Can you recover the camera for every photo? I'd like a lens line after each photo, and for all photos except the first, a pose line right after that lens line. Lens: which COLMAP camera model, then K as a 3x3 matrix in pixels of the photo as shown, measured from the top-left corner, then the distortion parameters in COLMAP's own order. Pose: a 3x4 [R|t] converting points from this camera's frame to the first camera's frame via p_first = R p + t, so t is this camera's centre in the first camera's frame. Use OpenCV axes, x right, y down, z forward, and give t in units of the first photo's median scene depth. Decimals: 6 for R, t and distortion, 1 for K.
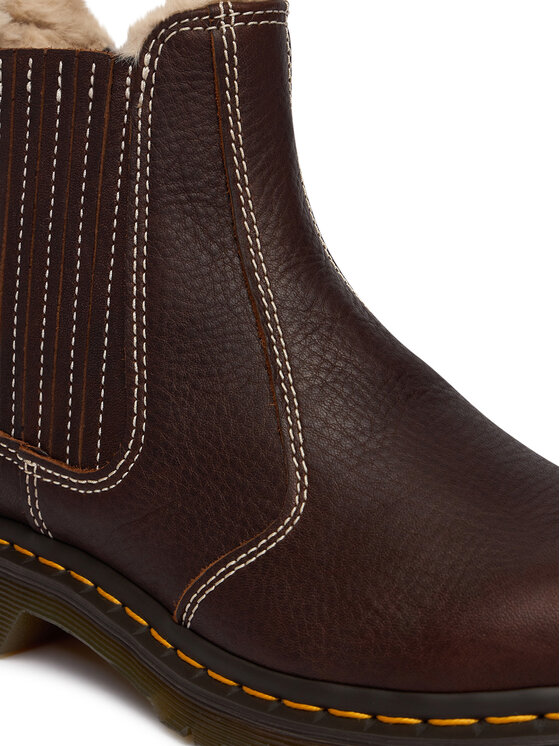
lens RADIAL K [[3918.3, 0, 280.4], [0, 3918.3, 375.6], [0, 0, 1]] dist [-0.566547, 0.000000]
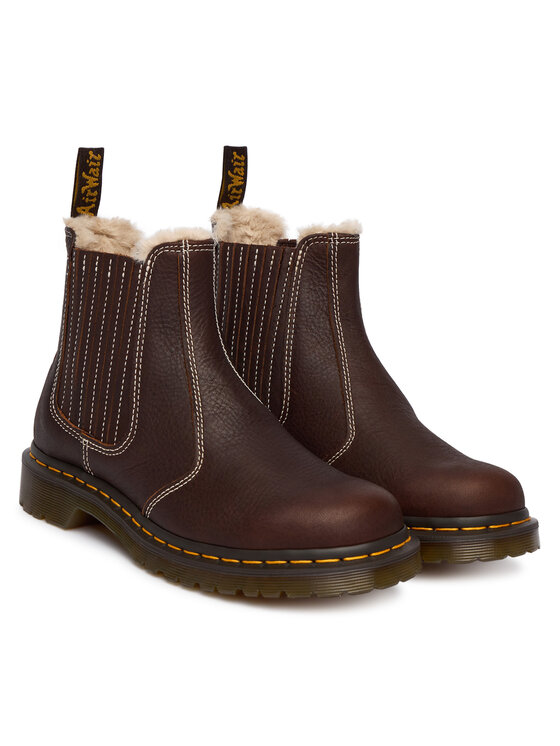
lens RADIAL K [[3918.3, 0, 280.1], [0, 3918.3, 370.7], [0, 0, 1]] dist [-0.566547, 0.000000]
pose [[0.996125, 0.075190, -0.045613, 0.146727], [-0.075896, 0.997018, -0.013957, 0.006100], [0.044427, 0.017364, 0.998862, -1.226977]]
